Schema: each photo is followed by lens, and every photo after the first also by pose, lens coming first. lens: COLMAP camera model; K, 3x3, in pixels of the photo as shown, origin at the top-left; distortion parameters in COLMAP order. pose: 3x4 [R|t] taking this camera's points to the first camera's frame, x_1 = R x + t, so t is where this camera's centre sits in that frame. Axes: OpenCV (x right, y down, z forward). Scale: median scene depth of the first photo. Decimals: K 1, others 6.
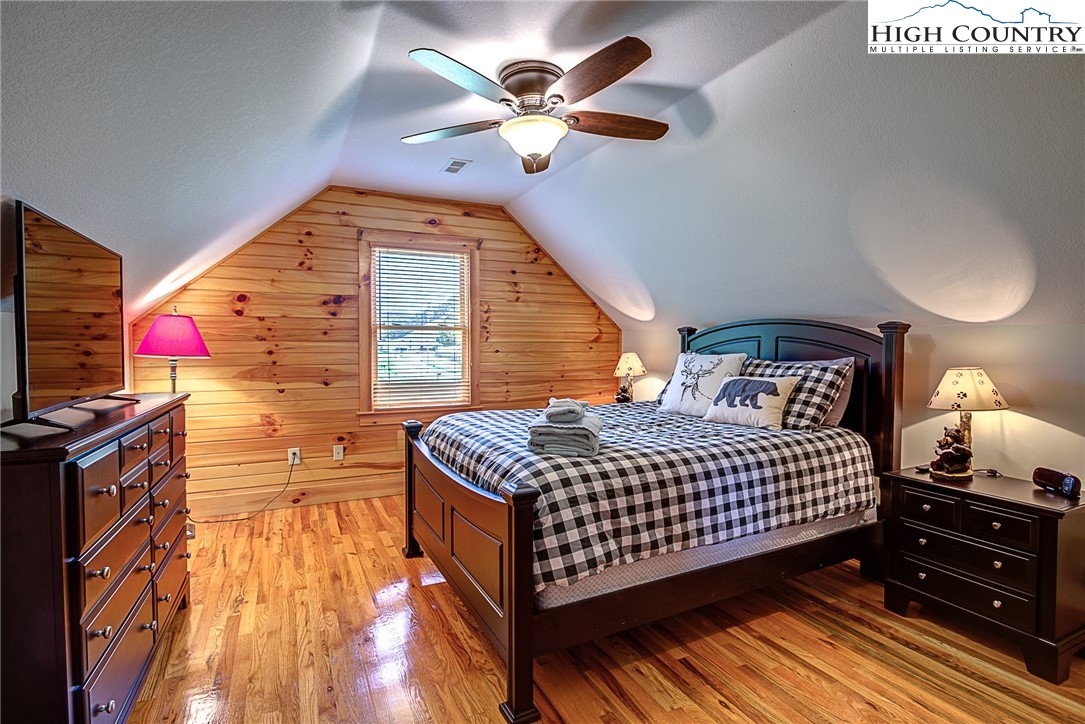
lens RADIAL K [[524.8, 0, 541.9], [0, 524.8, 361.9], [0, 0, 1]] dist [-0.004986, 0.001407]
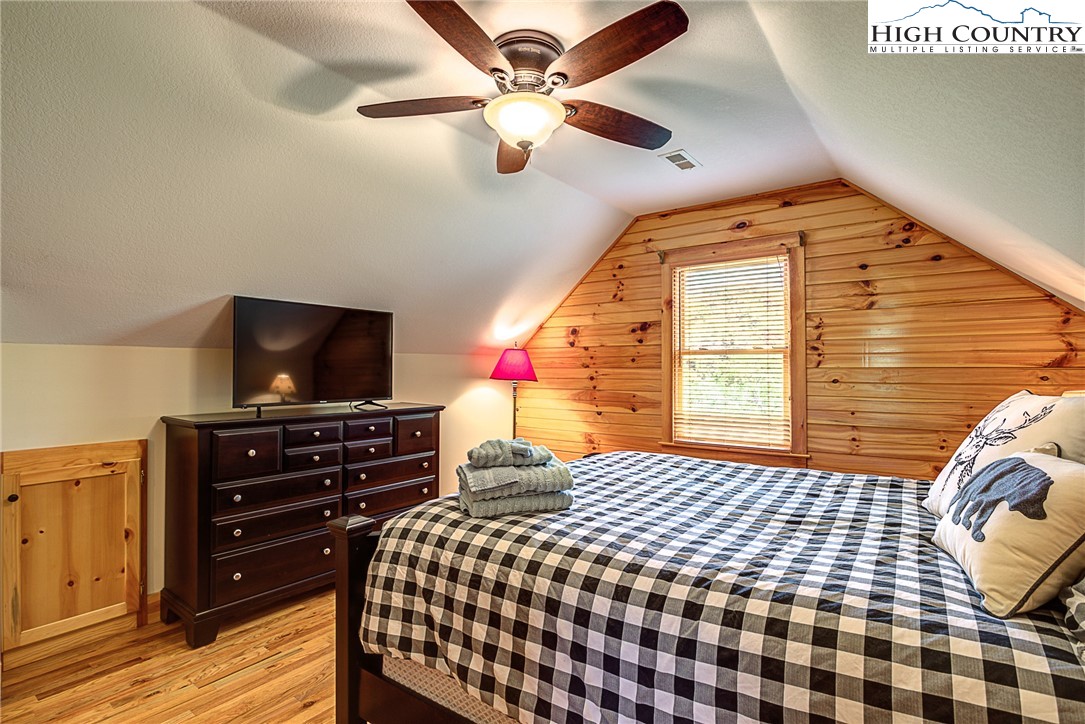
lens RADIAL K [[524.8, 0, 536.8], [0, 524.8, 365.3], [0, 0, 1]] dist [-0.004986, 0.001407]
pose [[0.471609, -0.008237, -0.881770, 0.396130], [-0.030222, 0.999218, -0.025499, -0.012752], [0.881290, 0.038674, 0.470991, 0.344213]]
